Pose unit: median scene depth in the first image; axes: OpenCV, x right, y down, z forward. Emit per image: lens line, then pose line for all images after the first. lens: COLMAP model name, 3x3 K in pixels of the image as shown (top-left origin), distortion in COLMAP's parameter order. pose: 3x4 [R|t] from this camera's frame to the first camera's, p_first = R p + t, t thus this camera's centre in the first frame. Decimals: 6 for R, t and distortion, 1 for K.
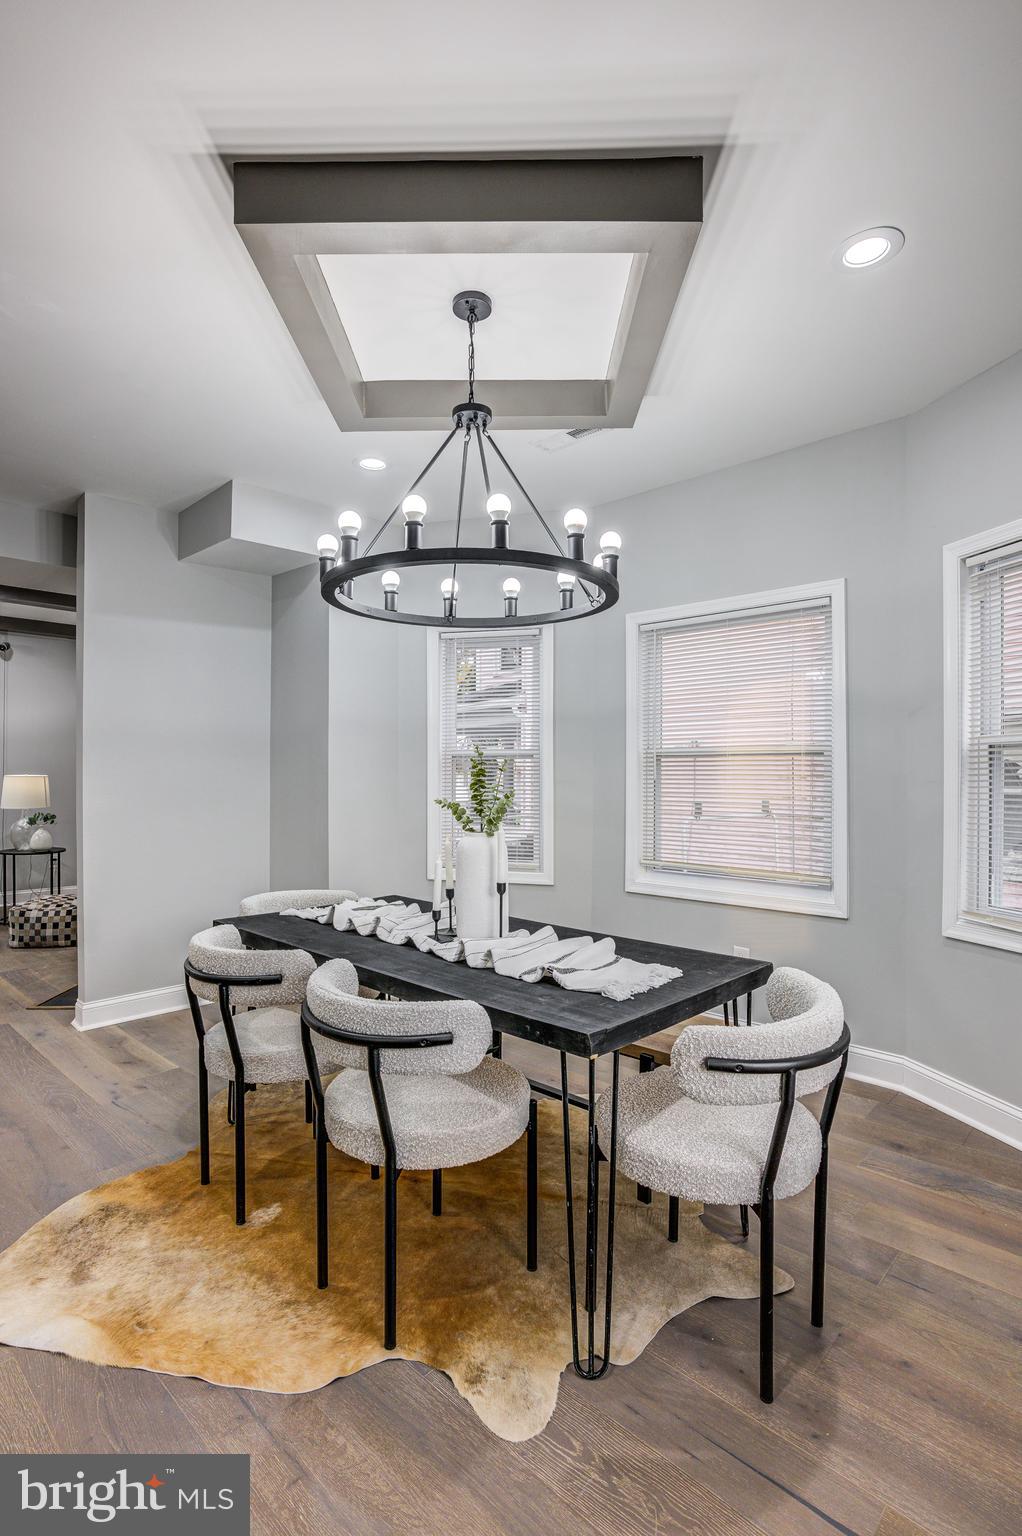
lens RADIAL K [[761.4, 0, 531.6], [0, 761.4, 790.2], [0, 0, 1]] dist [-0.048553, 0.025823]
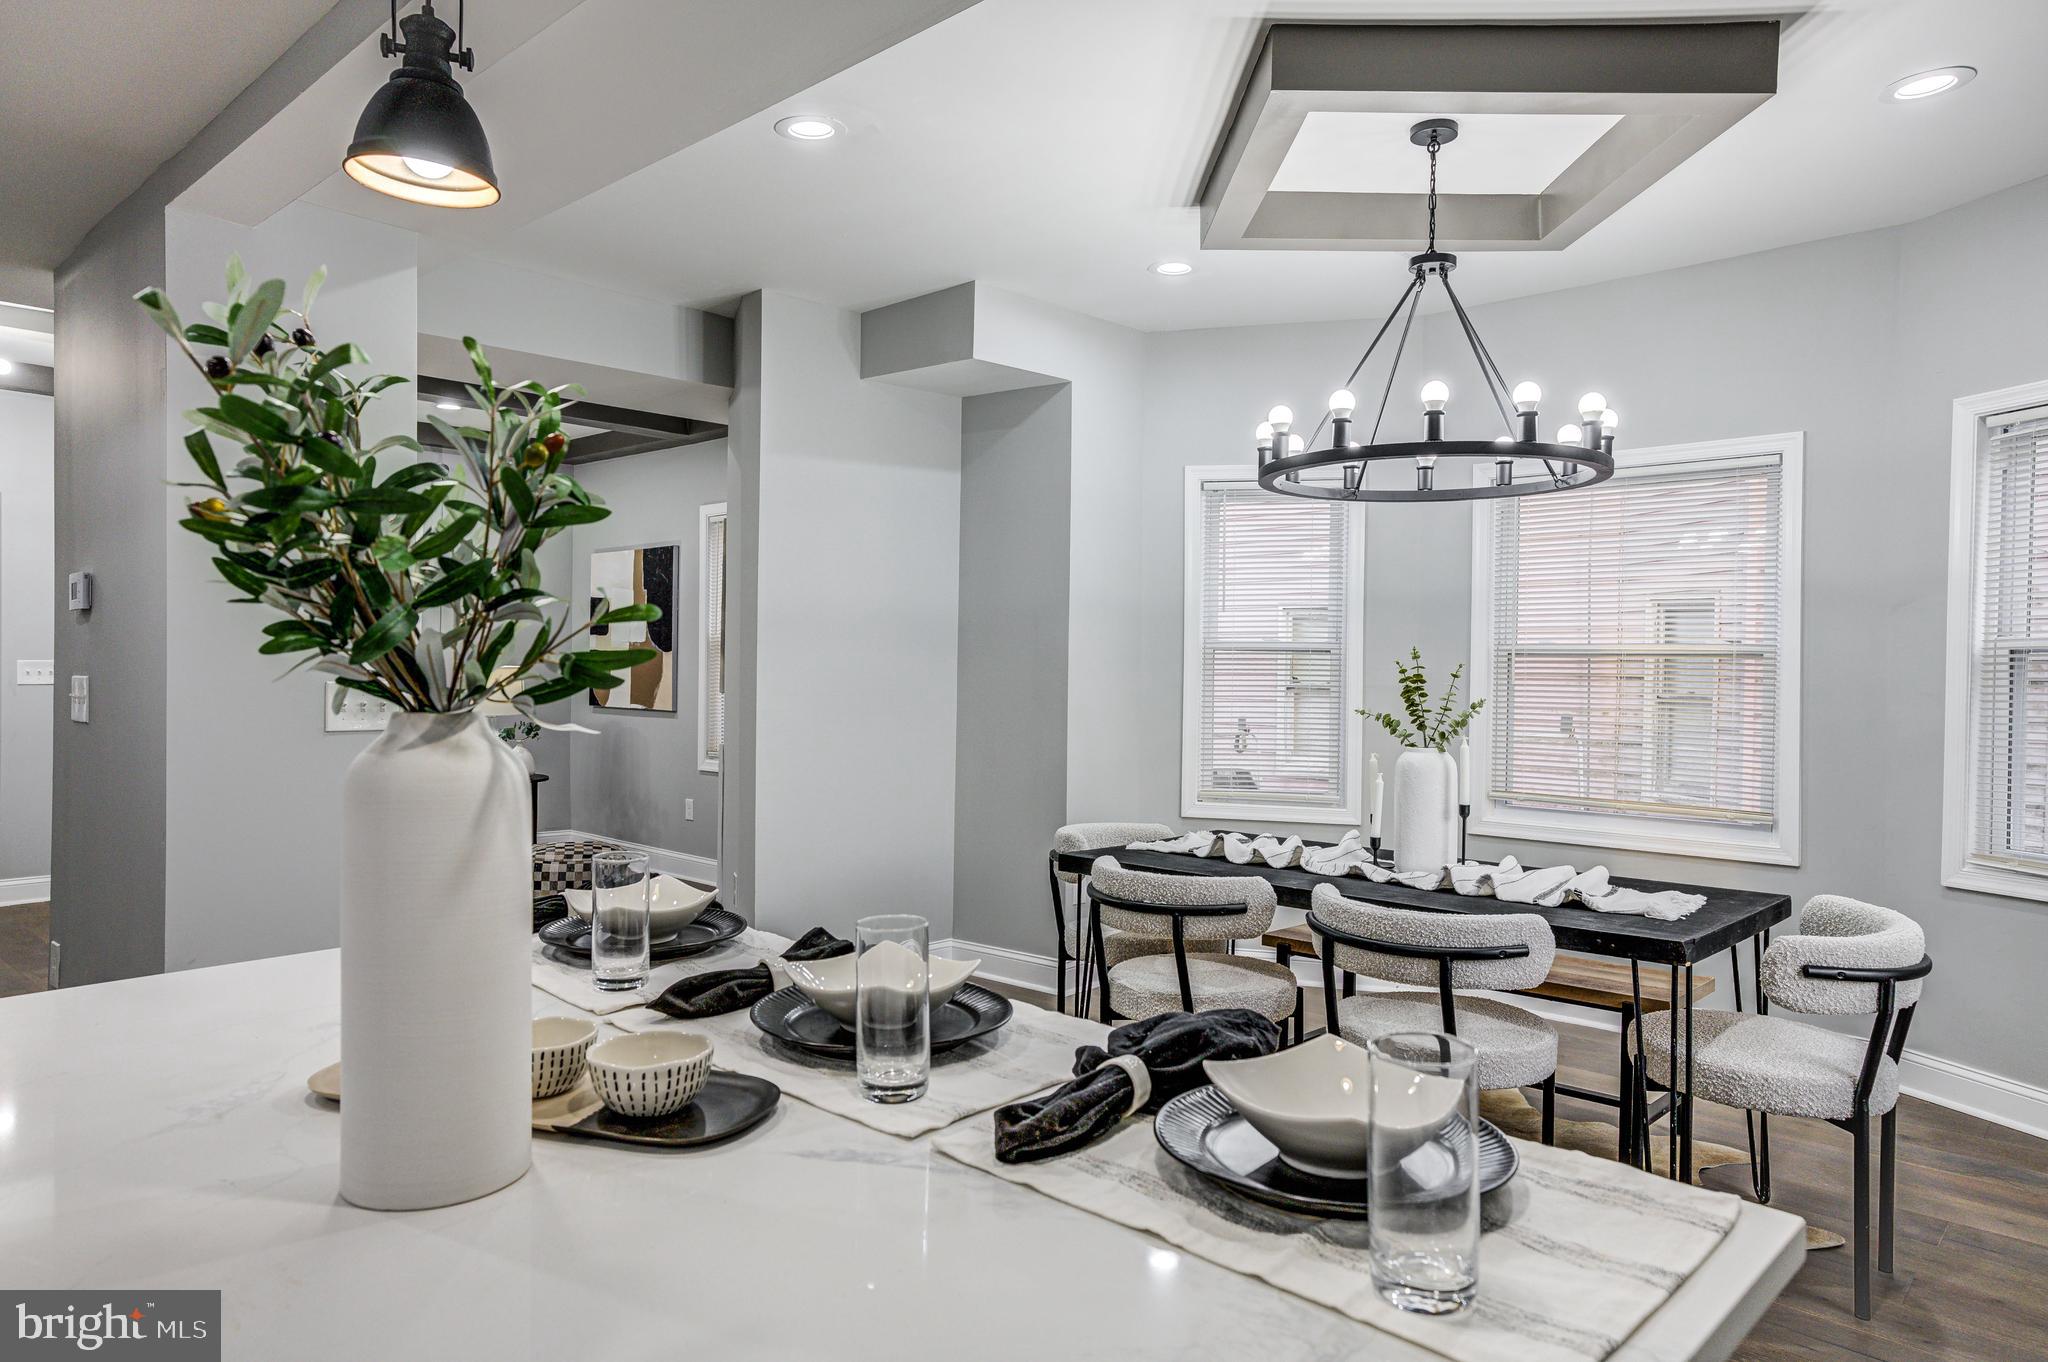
lens RADIAL K [[1275.4, 0, 1078.8], [0, 1275.4, 704.2], [0, 0, 1]] dist [0.006241, 0.030785]
pose [[0.999883, 0.010907, 0.010739, -0.407909], [-0.010999, 0.999903, 0.008537, -0.002086], [-0.010645, -0.008654, 0.999906, -0.381397]]
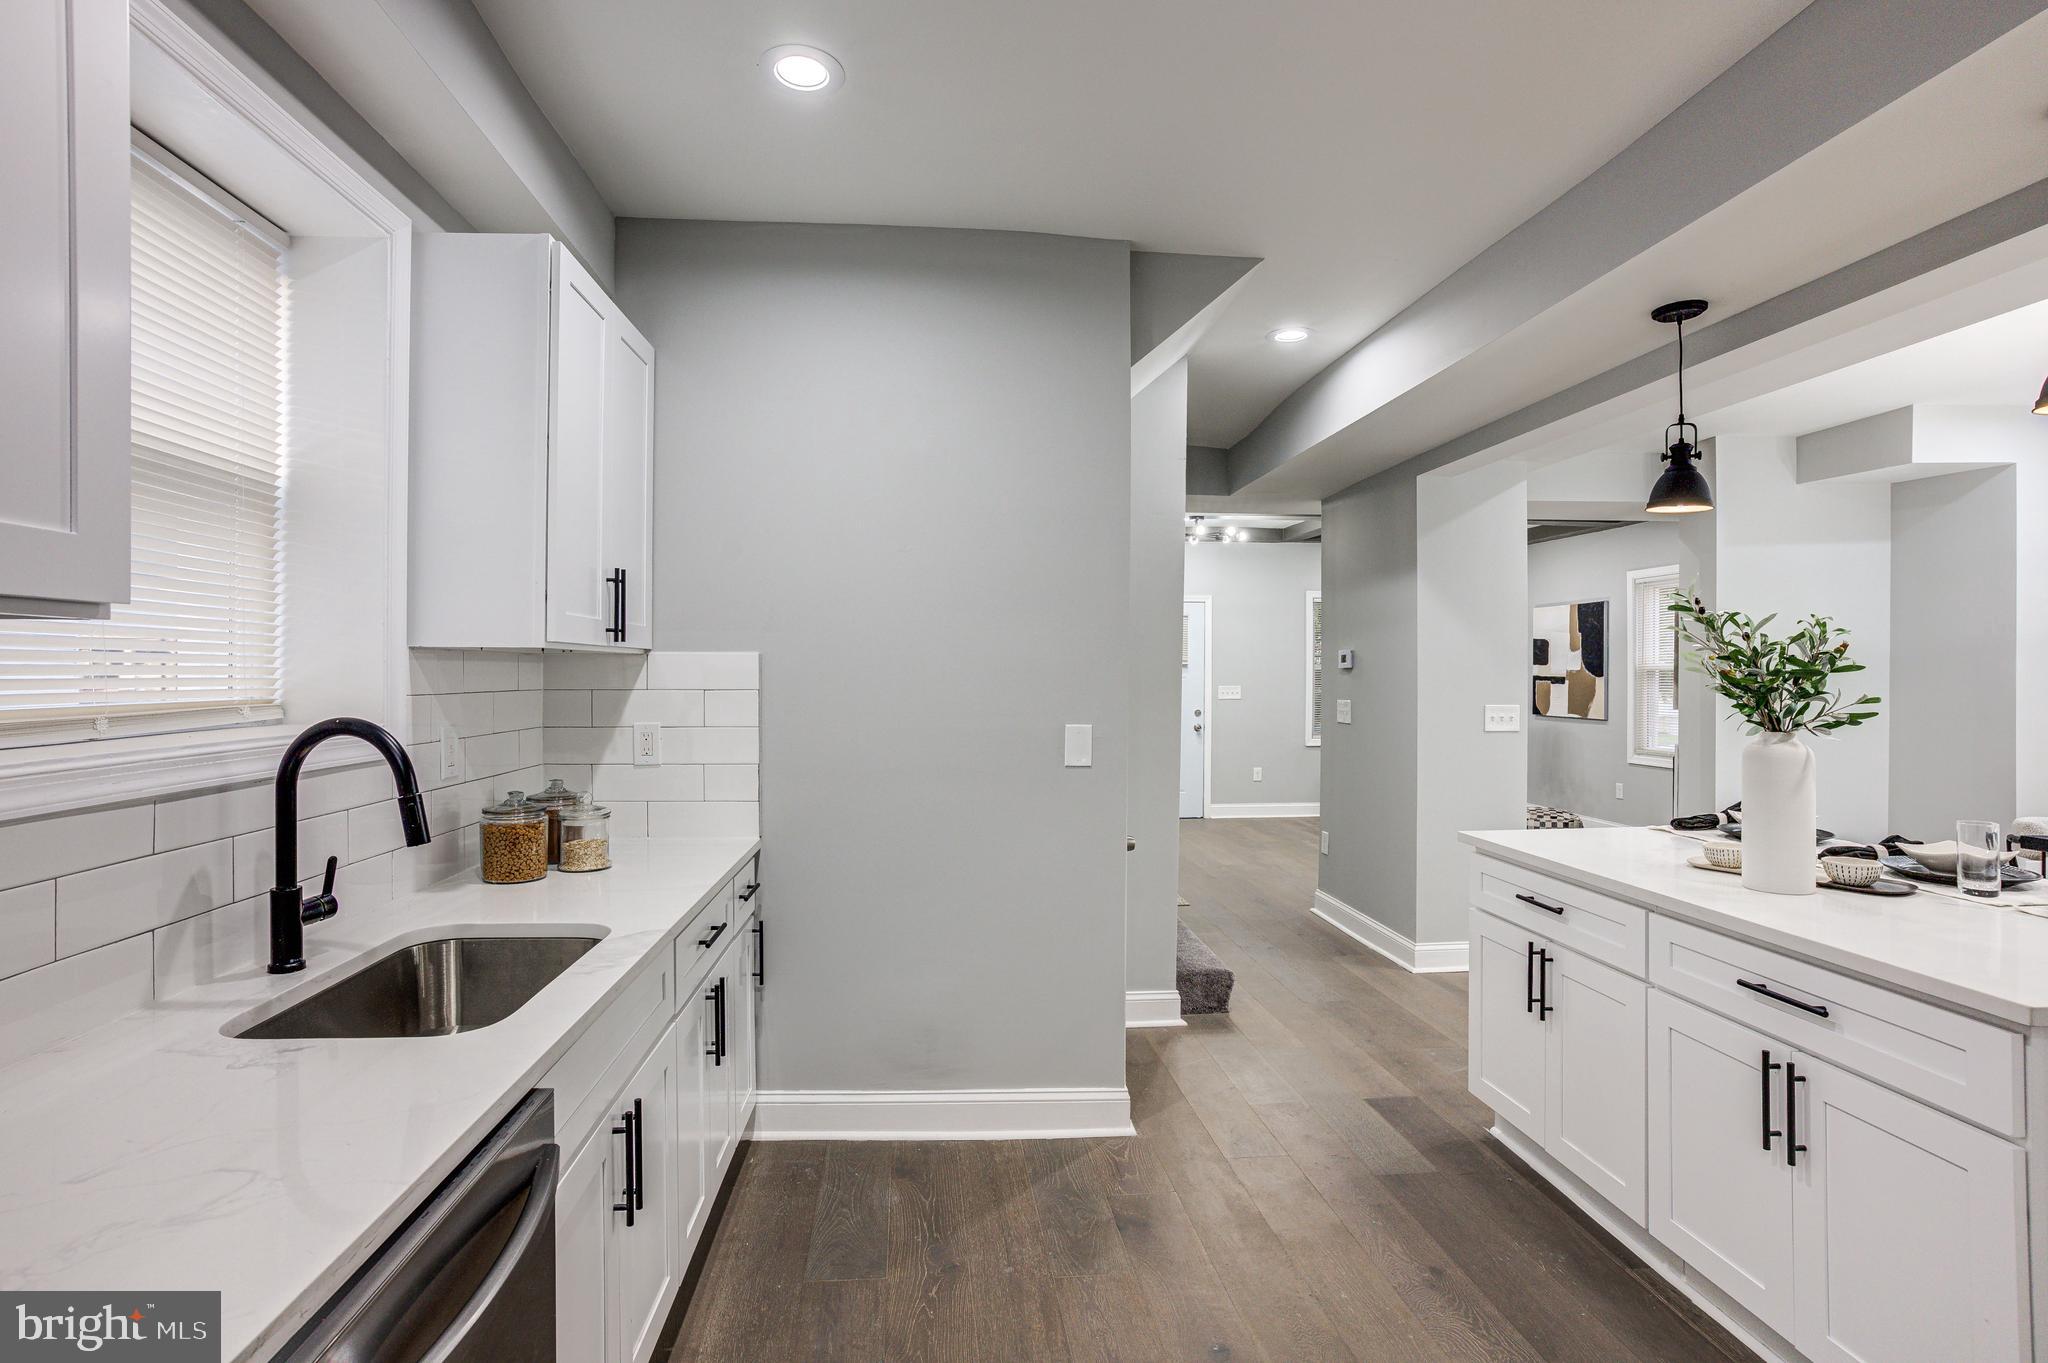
lens RADIAL K [[1015.2, 0, 1006.0], [0, 1015.2, 673.1], [0, 0, 1]] dist [-0.048553, 0.025823]
pose [[0.719887, 0.000211, -0.694091, -0.471853], [-0.014989, 0.999771, -0.015242, -0.022363], [0.693929, 0.021376, 0.719726, -1.079116]]
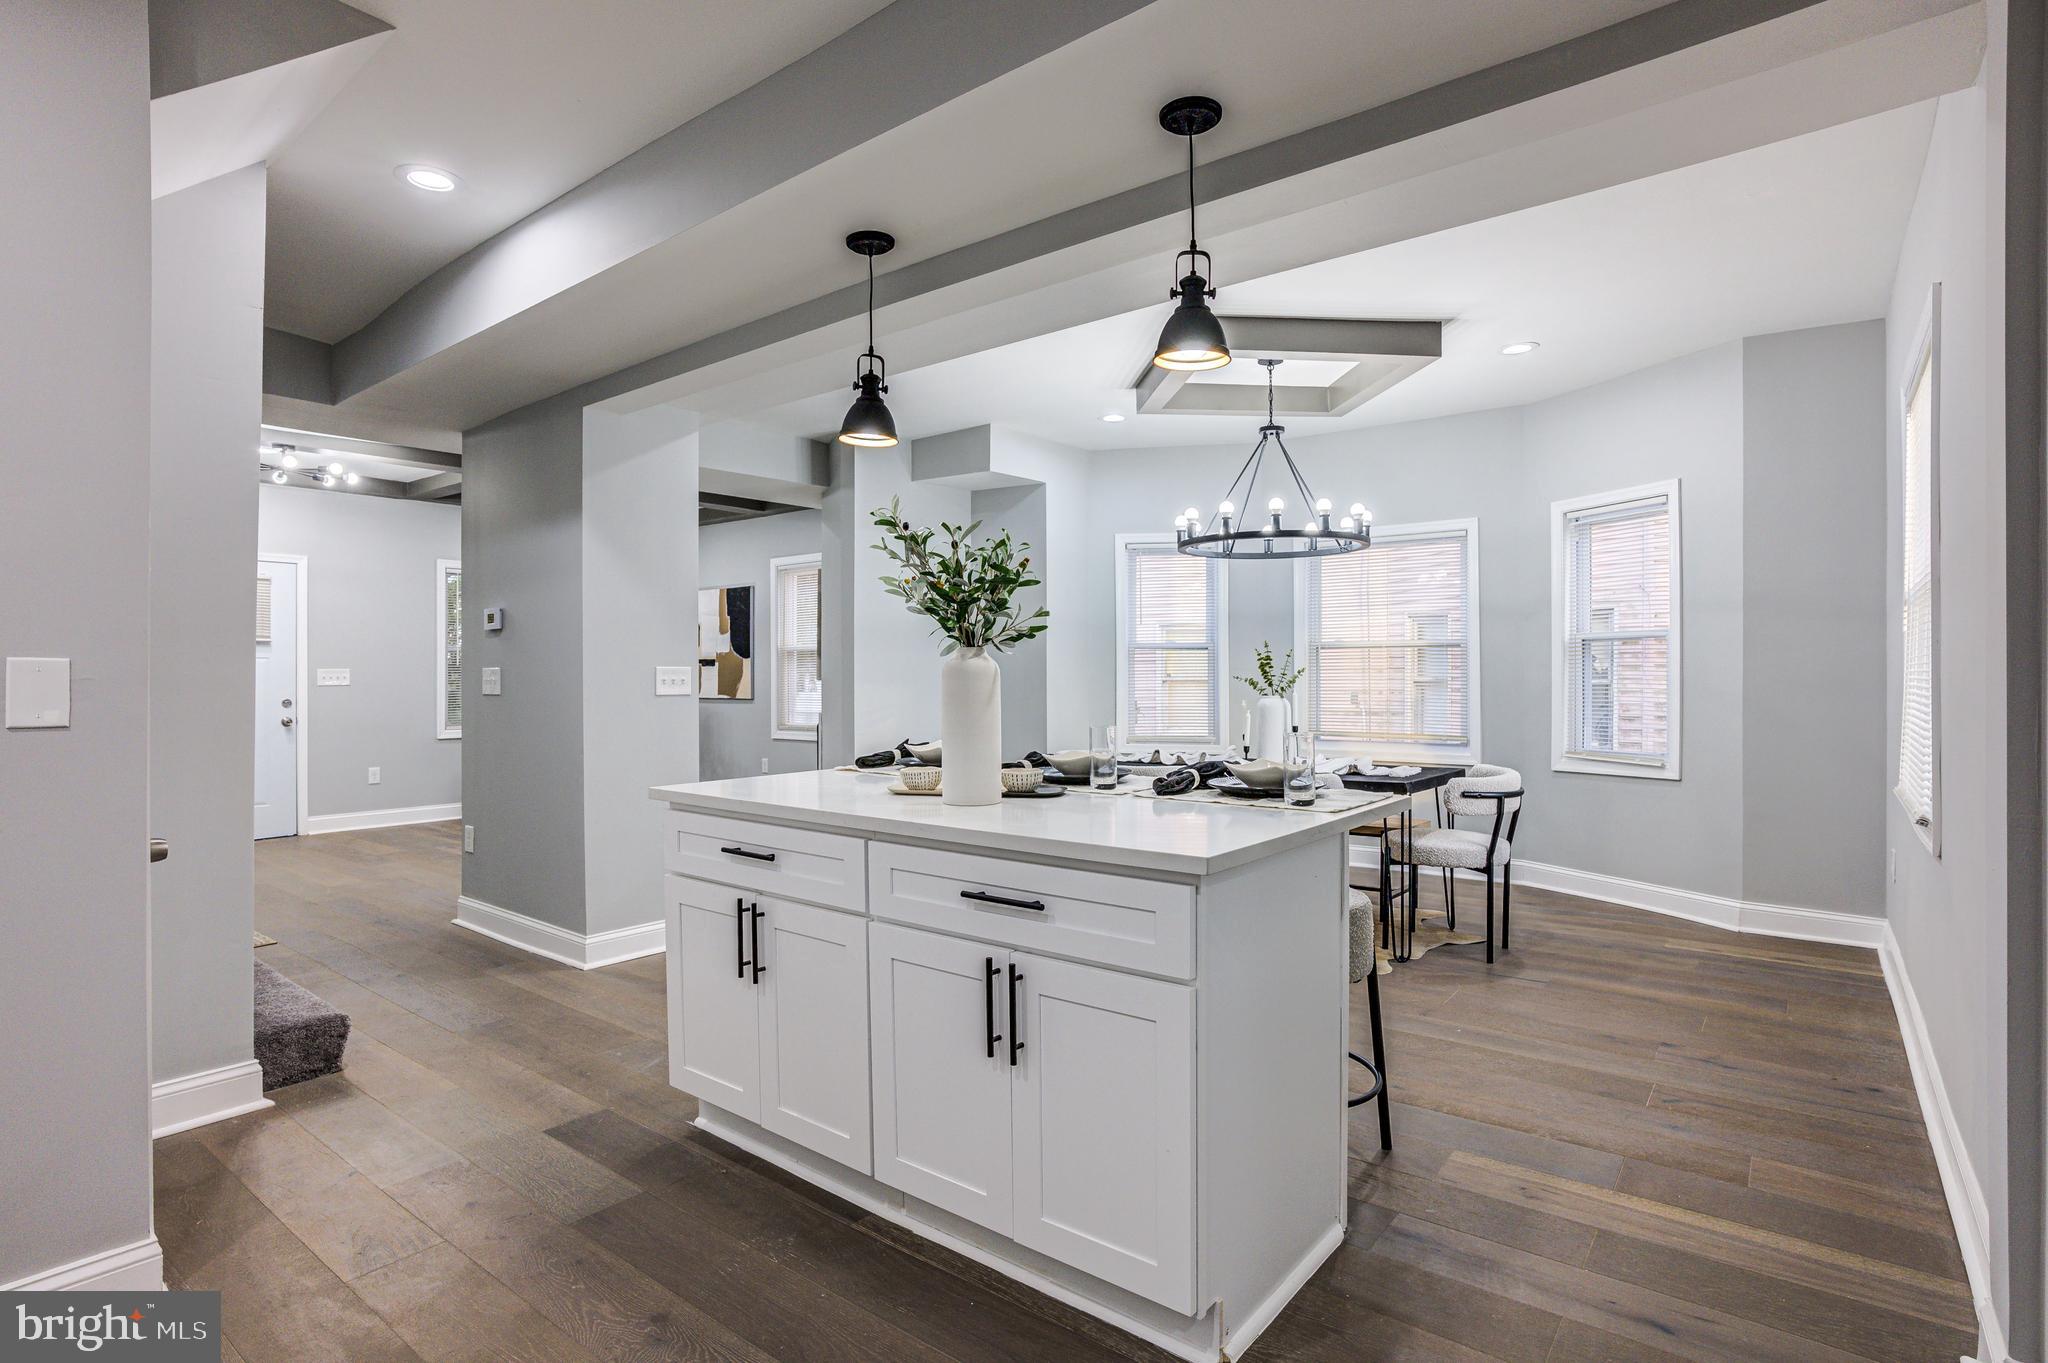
lens RADIAL K [[1015.2, 0, 1027.5], [0, 1015.2, 689.5], [0, 0, 1]] dist [-0.048553, 0.025823]
pose [[0.998262, -0.002012, 0.058896, -0.591157], [0.002487, 0.999965, -0.008000, 0.048947], [-0.058877, 0.008132, 0.998232, -0.890348]]
